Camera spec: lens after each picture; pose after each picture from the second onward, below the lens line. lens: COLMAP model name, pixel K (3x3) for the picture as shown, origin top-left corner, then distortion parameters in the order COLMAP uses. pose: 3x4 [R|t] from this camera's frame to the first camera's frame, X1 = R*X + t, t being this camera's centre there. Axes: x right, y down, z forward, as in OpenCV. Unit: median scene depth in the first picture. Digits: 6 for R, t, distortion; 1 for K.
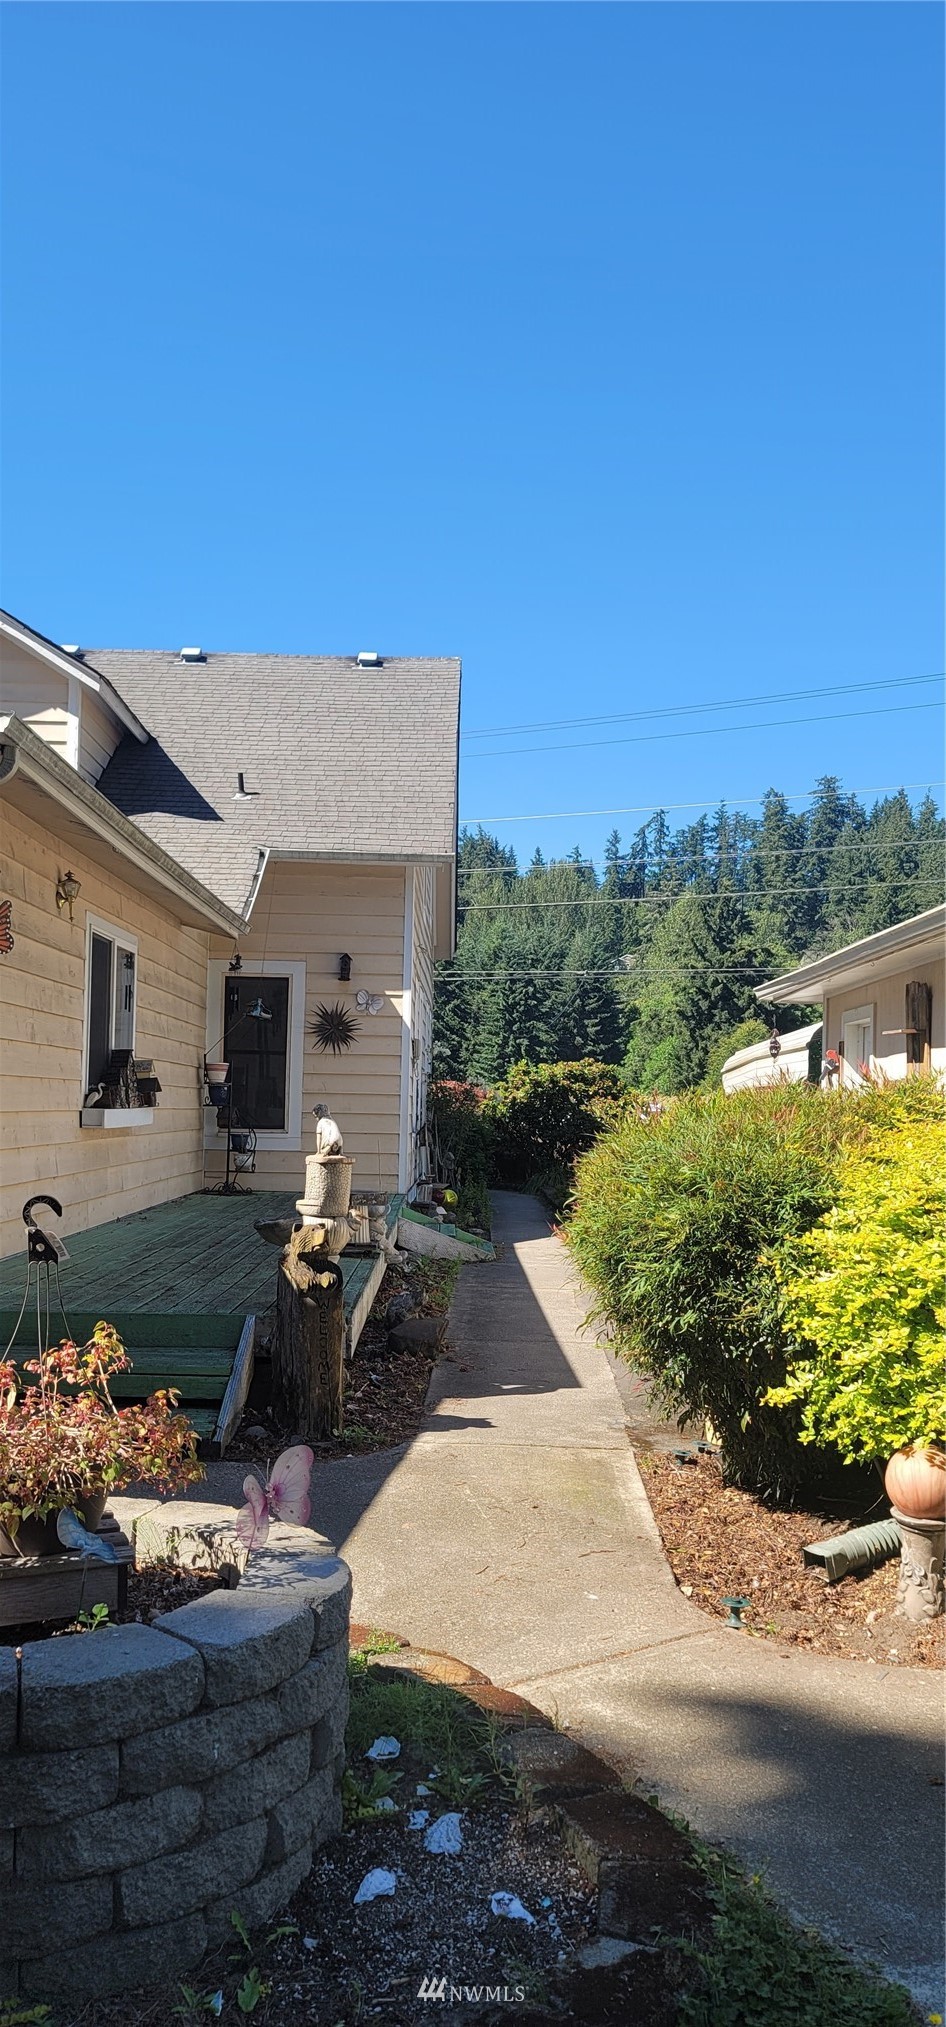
lens RADIAL K [[1484.4, 0, 482.7], [0, 1484.4, 1029.5], [0, 0, 1]] dist [0.072486, -0.001167]
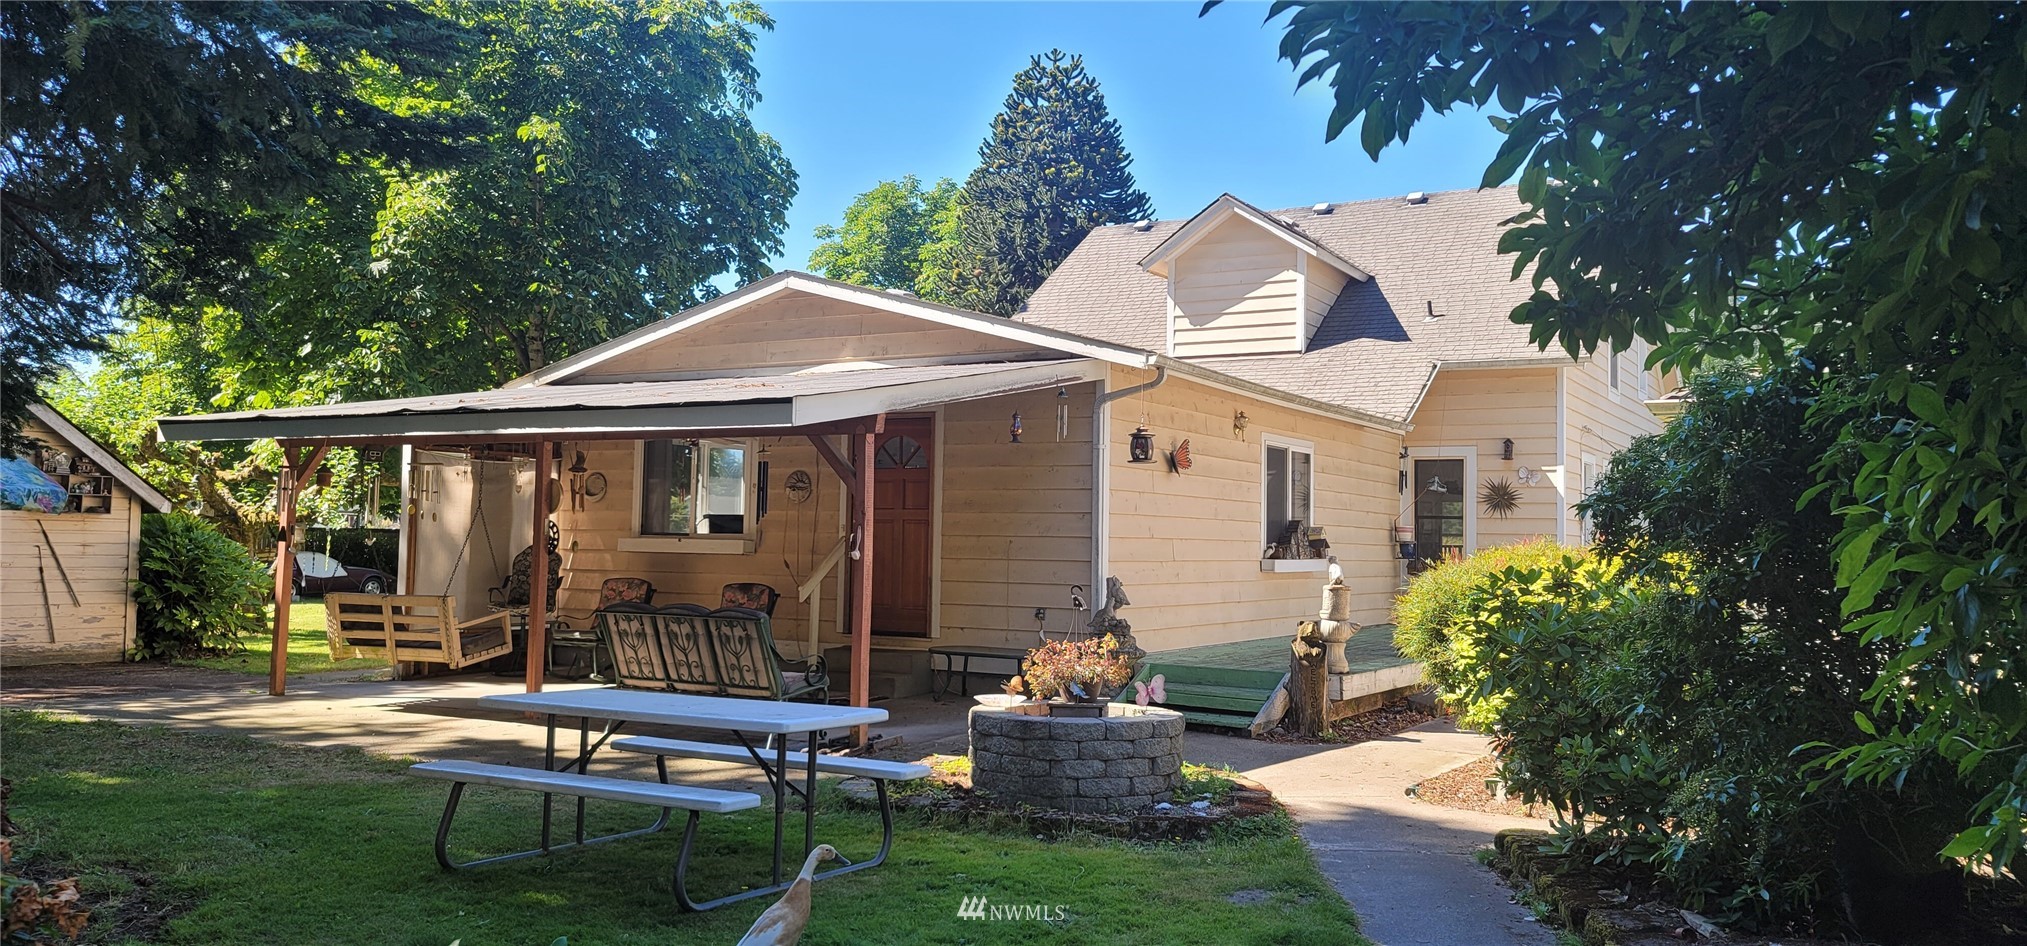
lens RADIAL K [[1484.4, 0, 1013.8], [0, 1484.4, 469.9], [0, 0, 1]] dist [0.072486, -0.001167]
pose [[0.845618, -0.032988, -0.532768, 0.235195], [0.027423, 0.999455, -0.018358, -0.012897], [0.533084, 0.000914, 0.846062, -0.310245]]
